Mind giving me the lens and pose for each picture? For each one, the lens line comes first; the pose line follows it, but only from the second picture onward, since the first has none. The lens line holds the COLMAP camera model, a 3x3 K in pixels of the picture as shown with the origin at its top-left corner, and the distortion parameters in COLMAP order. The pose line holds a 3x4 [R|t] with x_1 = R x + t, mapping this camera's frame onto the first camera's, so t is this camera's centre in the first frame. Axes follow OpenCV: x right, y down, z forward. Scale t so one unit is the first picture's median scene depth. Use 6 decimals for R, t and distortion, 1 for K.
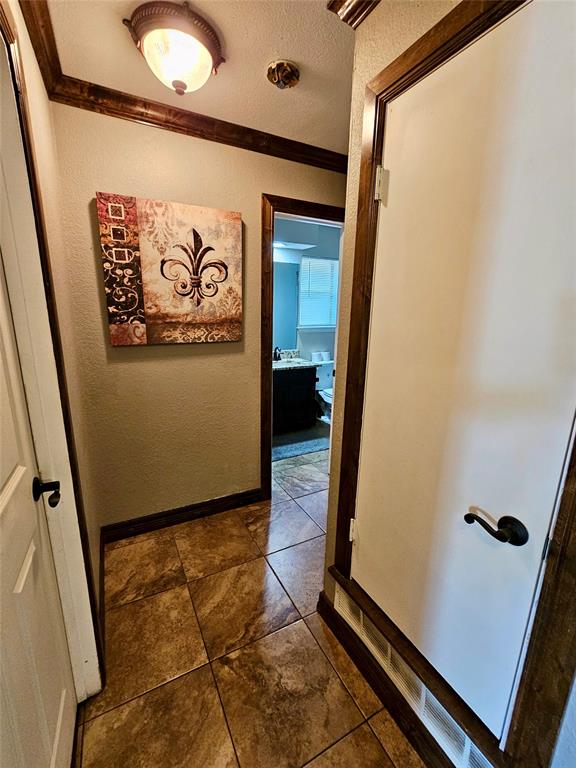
lens RADIAL K [[329.0, 0, 288.0], [0, 329.0, 384.0], [0, 0, 1]] dist [-0.003244, 0.000682]
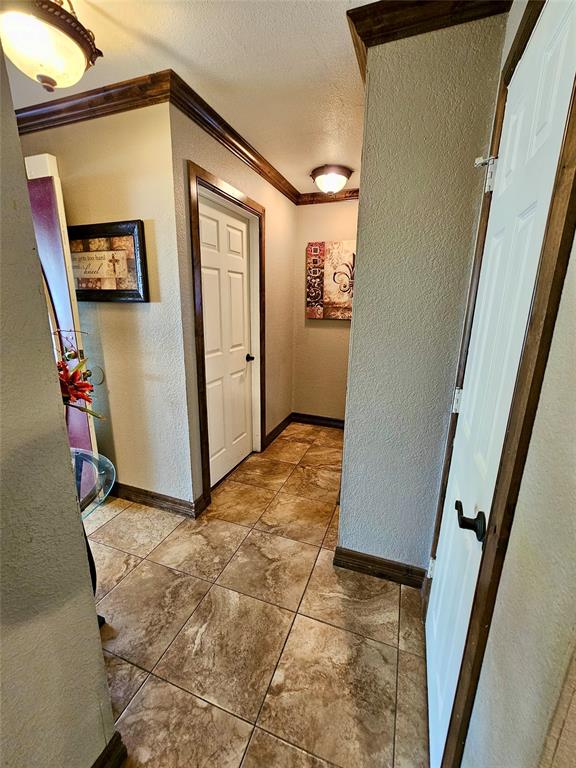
lens RADIAL K [[329.0, 0, 288.0], [0, 329.0, 384.0], [0, 0, 1]] dist [-0.003244, 0.000682]
pose [[0.669845, 0.177223, -0.721041, 0.882845], [-0.170505, 0.981861, 0.082931, 0.127248], [0.722659, 0.067390, 0.687912, -0.414549]]
